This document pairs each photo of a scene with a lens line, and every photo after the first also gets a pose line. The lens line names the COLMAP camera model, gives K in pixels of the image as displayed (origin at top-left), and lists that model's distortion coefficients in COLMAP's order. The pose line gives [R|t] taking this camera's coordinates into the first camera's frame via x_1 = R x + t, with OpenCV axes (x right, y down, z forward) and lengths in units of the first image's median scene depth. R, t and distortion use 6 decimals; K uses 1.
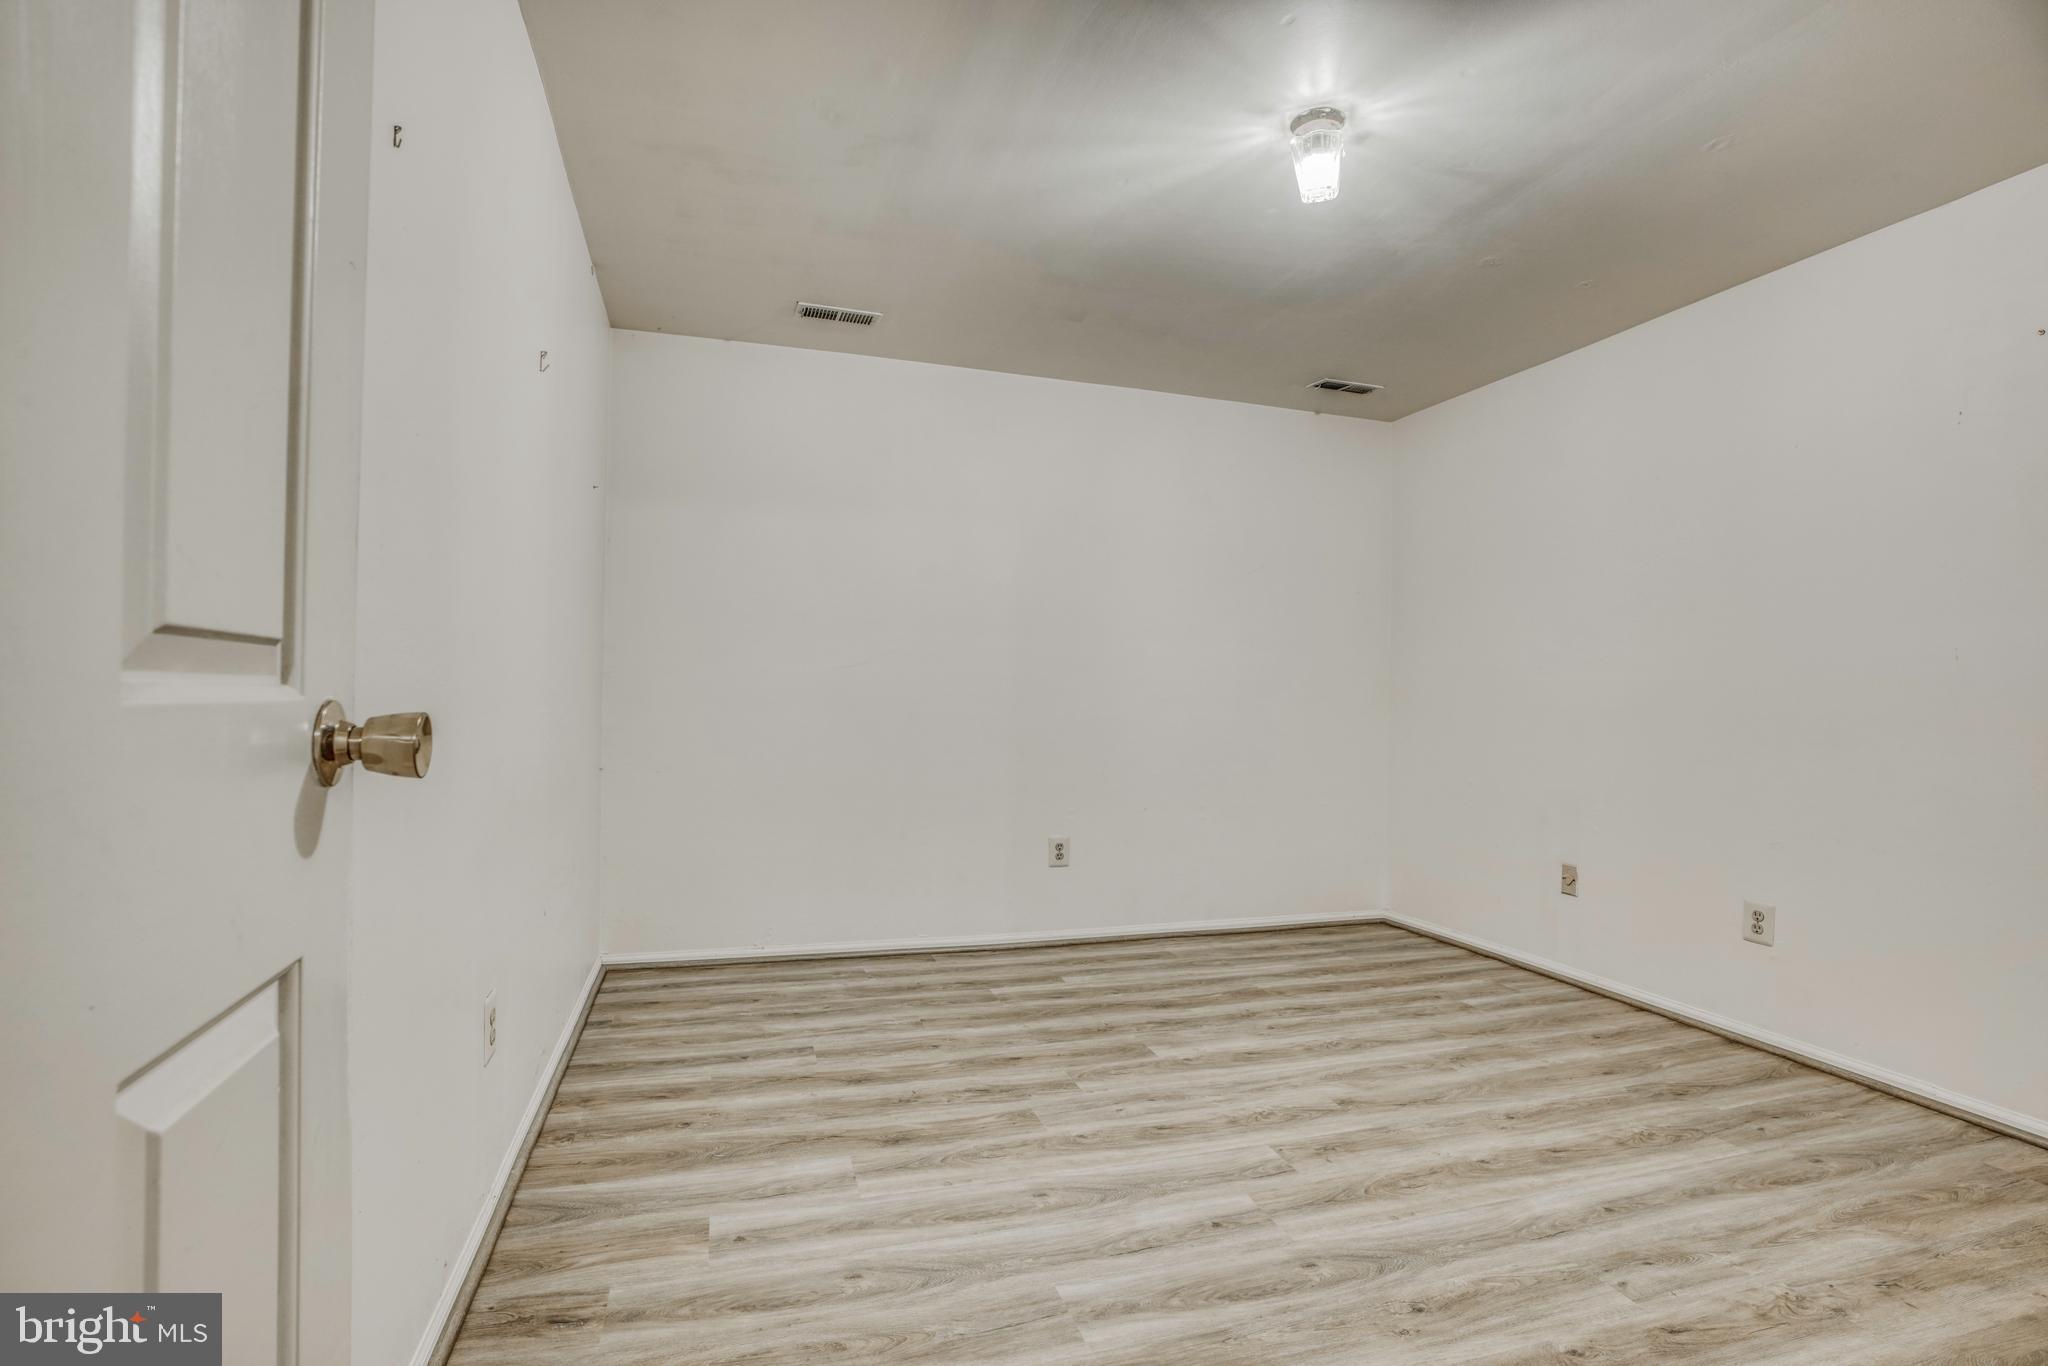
lens RADIAL K [[954.3, 0, 1004.6], [0, 954.3, 688.9], [0, 0, 1]] dist [-0.063053, 0.024202]
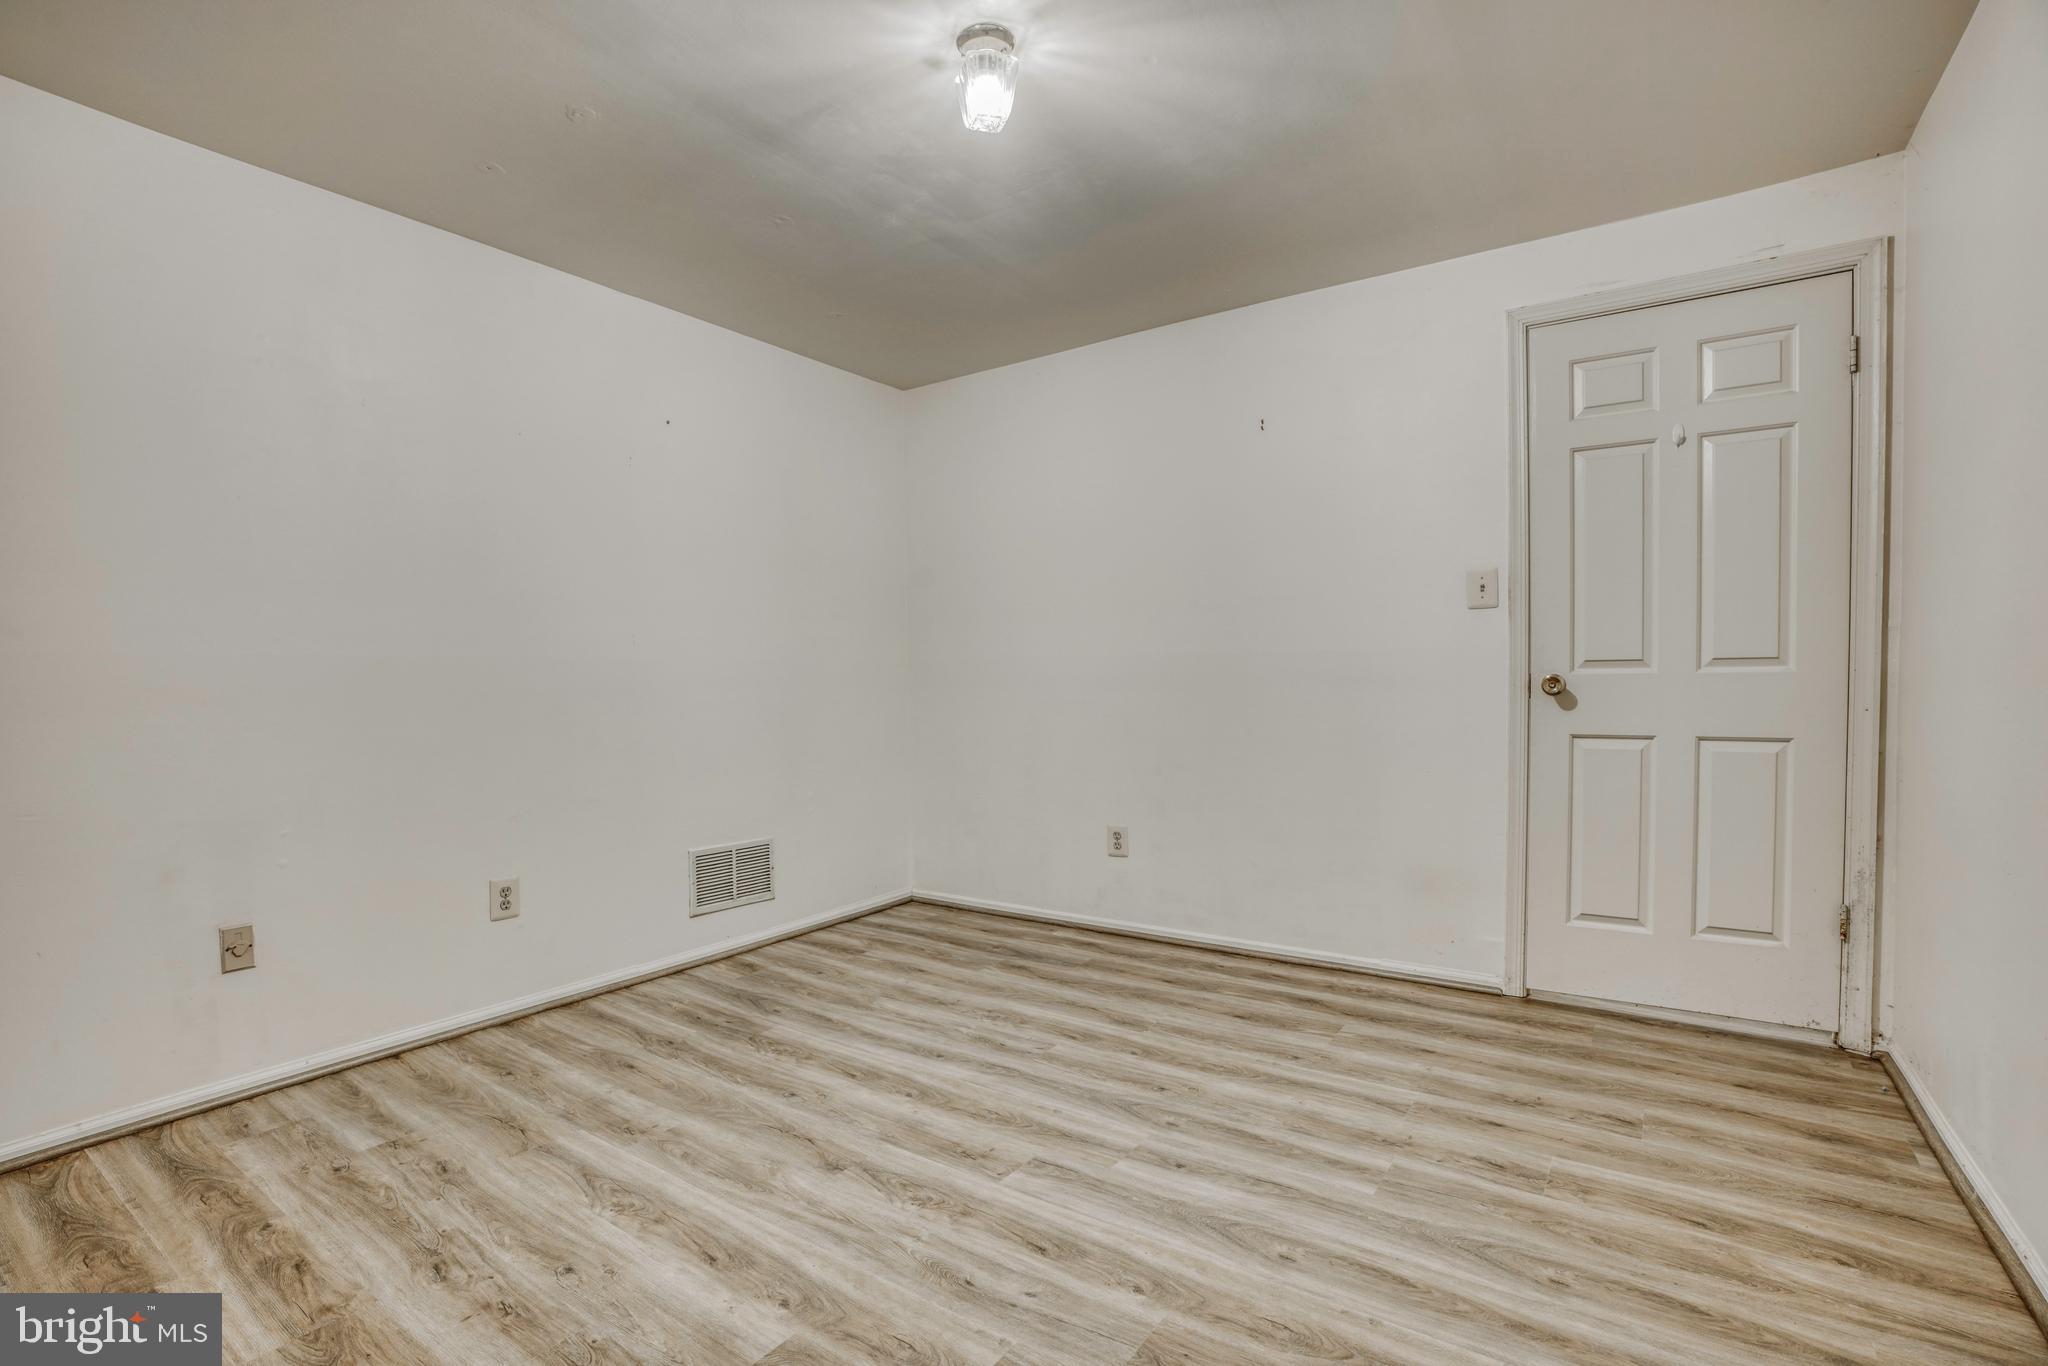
lens RADIAL K [[929.0, 0, 1020.1], [0, 929.0, 694.7], [0, 0, 1]] dist [-0.042915, 0.021820]
pose [[-0.617598, -0.025272, 0.786088, -0.401161], [-0.008717, 0.999642, 0.025289, -0.000605], [-0.786446, 0.008766, -0.617597, 1.487195]]
